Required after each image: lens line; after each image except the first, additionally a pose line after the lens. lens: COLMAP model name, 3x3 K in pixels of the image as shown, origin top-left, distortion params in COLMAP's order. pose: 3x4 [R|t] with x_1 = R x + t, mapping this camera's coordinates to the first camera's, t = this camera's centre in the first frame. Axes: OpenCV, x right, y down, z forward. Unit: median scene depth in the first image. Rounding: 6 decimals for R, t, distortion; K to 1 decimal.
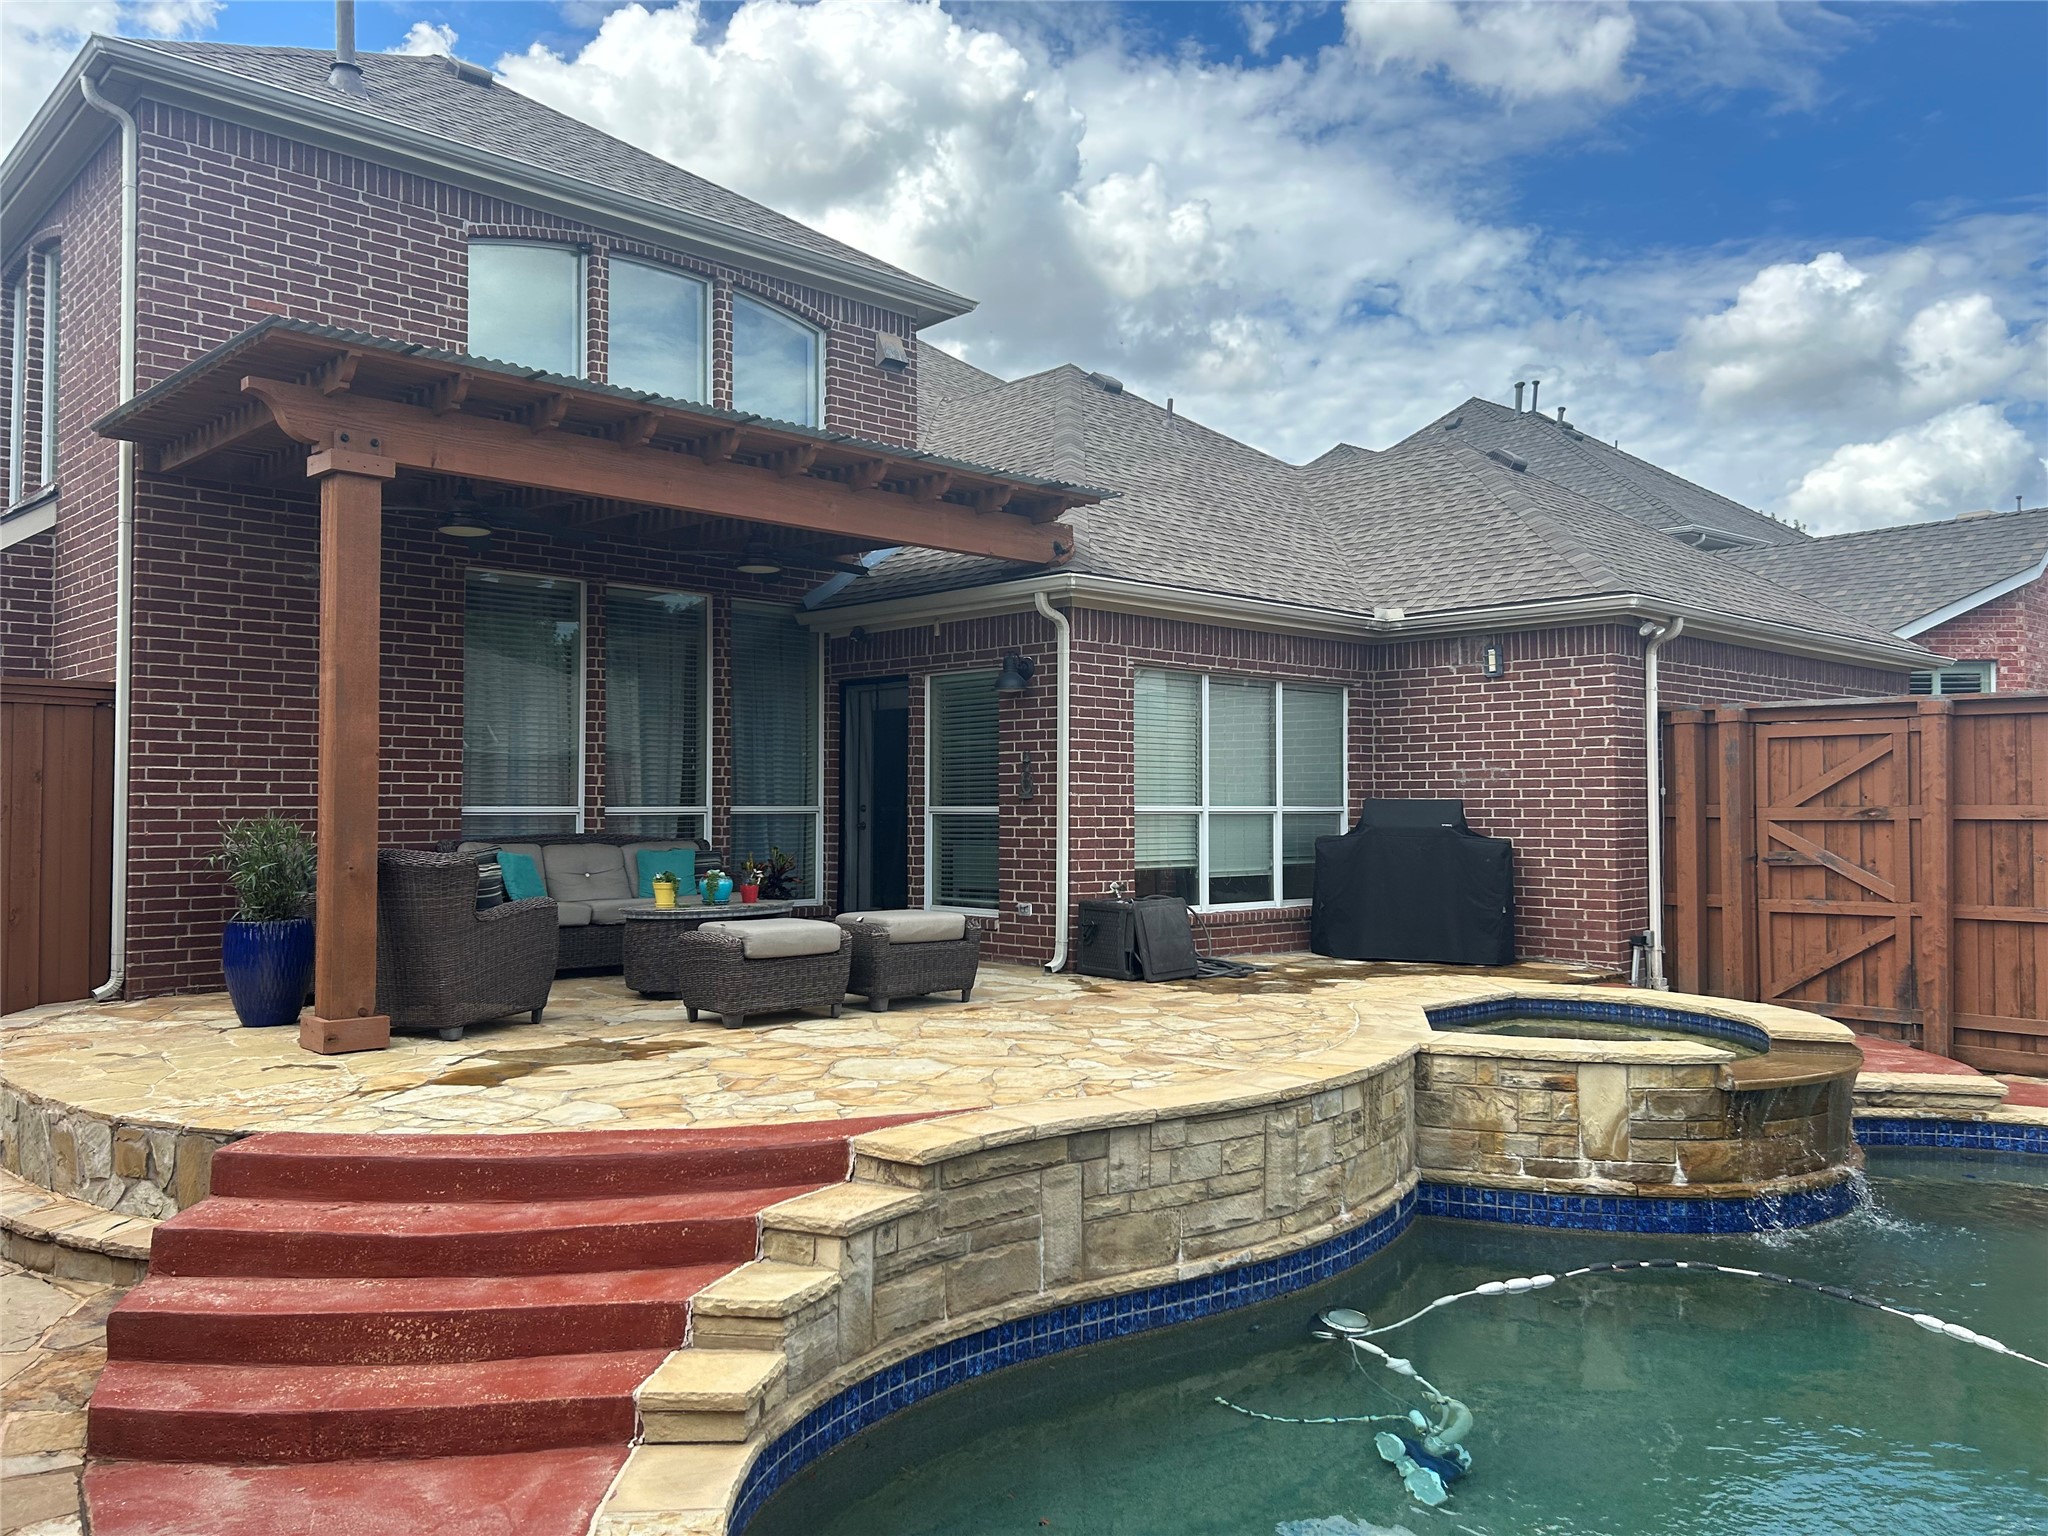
lens RADIAL K [[1526.2, 0, 1024.0], [0, 1526.2, 768.0], [0, 0, 1]] dist [0.081040, -0.080110]
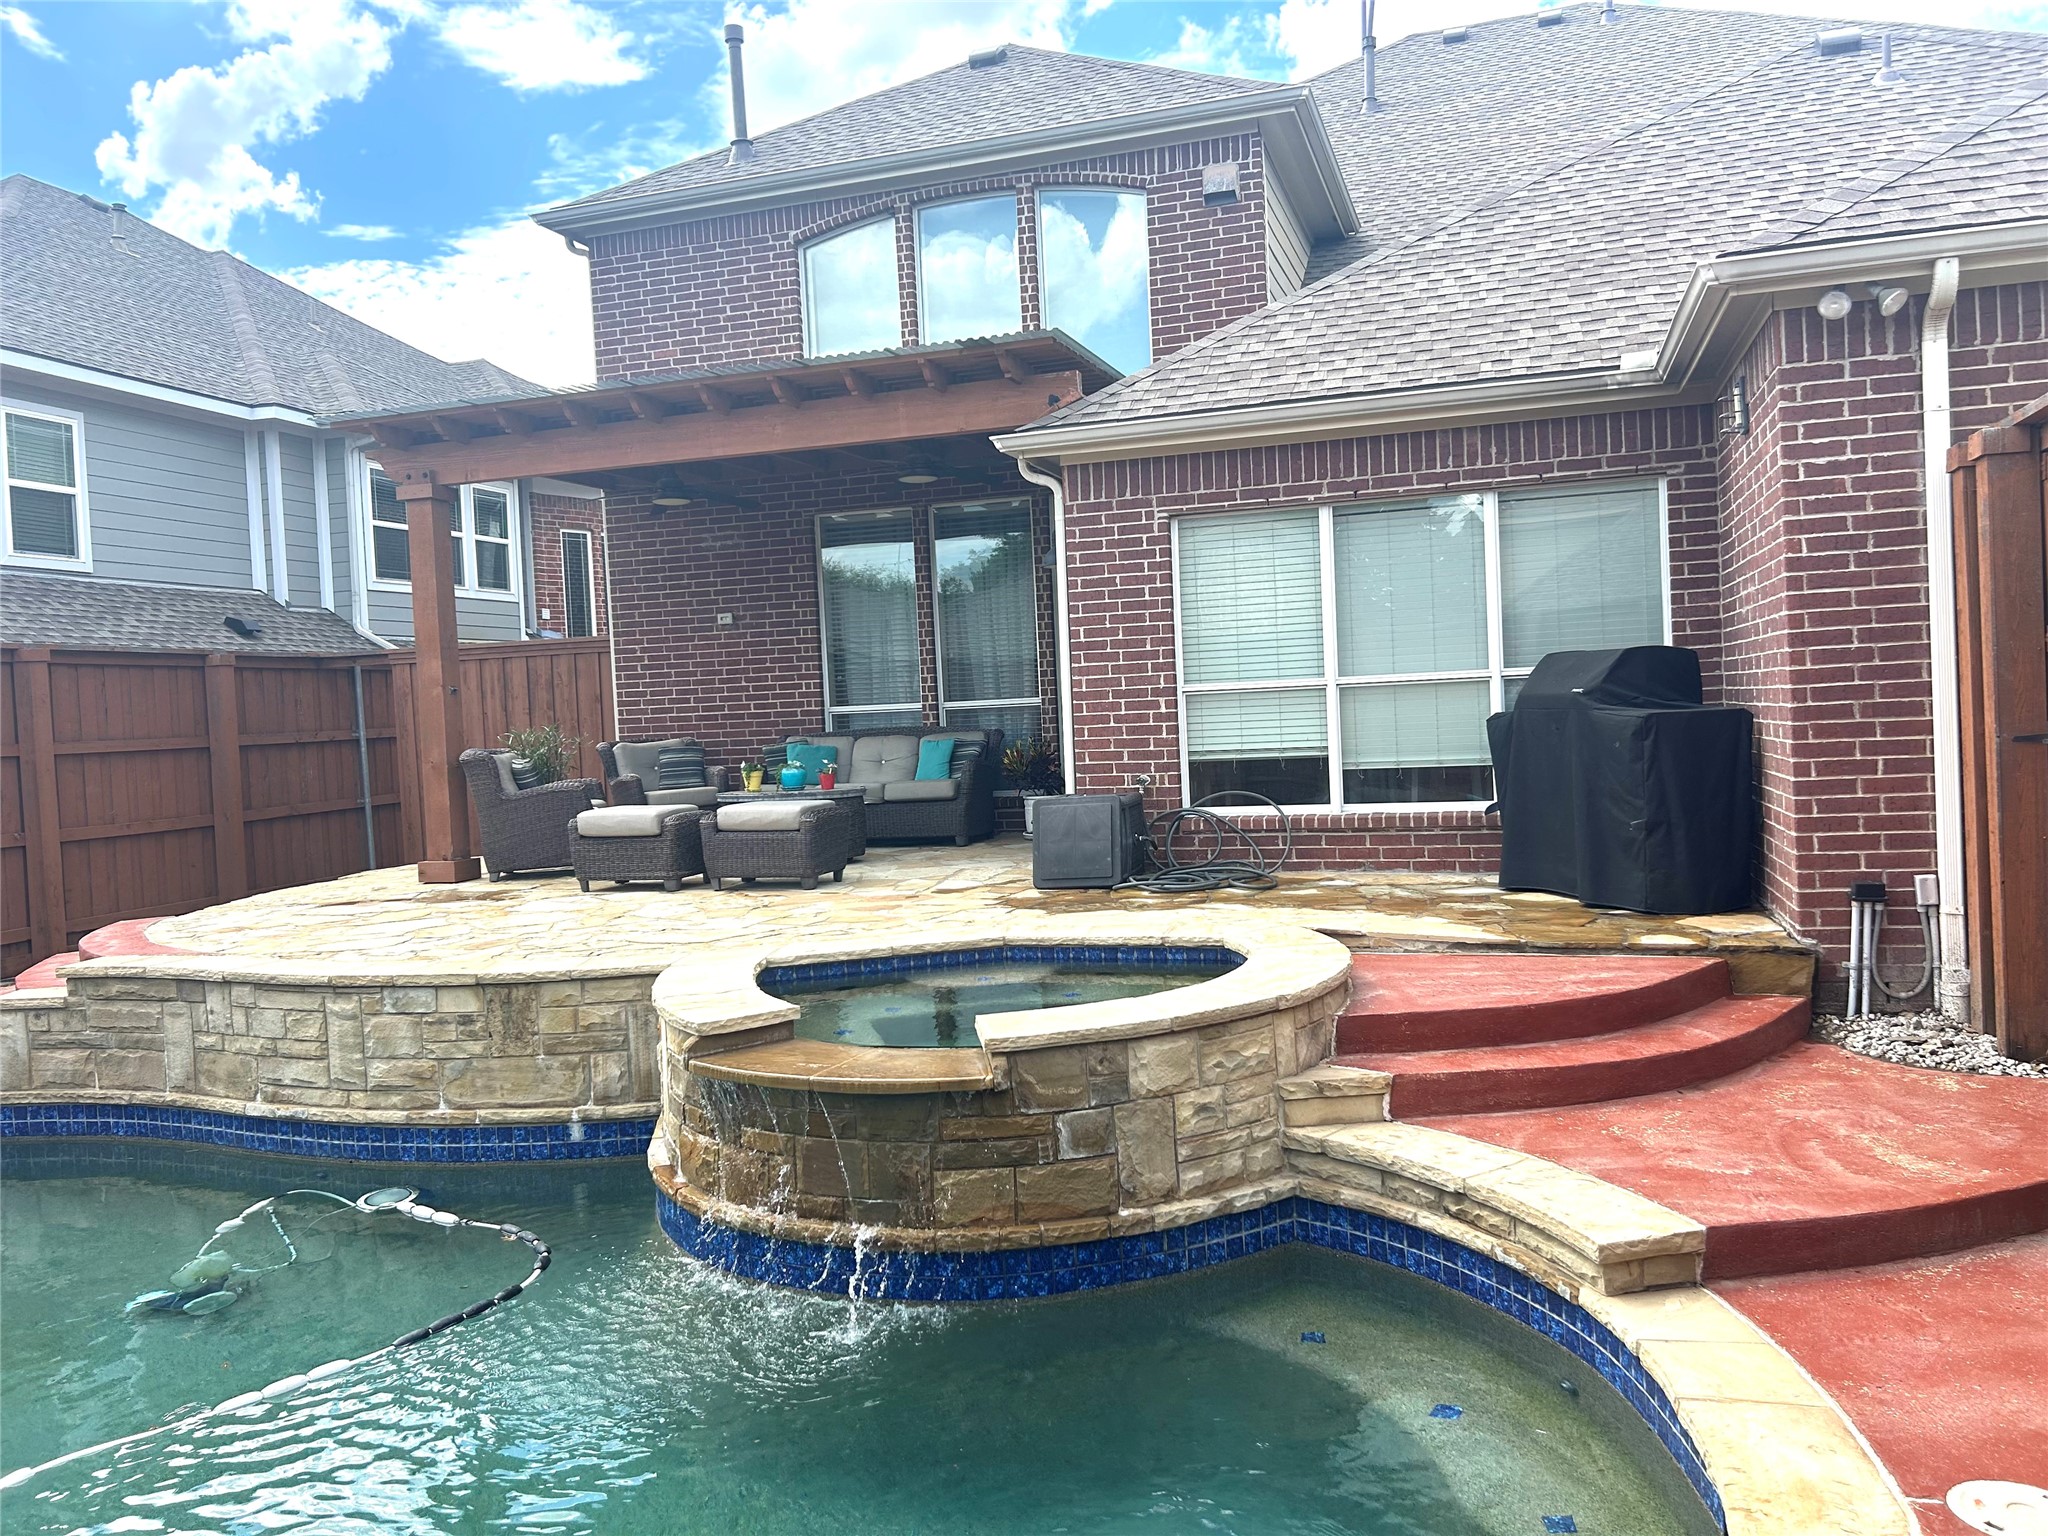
lens RADIAL K [[1526.2, 0, 1024.0], [0, 1526.2, 768.0], [0, 0, 1]] dist [0.081040, -0.080110]
pose [[0.478369, 0.009837, -0.878104, 1.335236], [0.066657, 0.996646, 0.047478, 0.042642], [0.875625, -0.081244, 0.476109, 0.898652]]
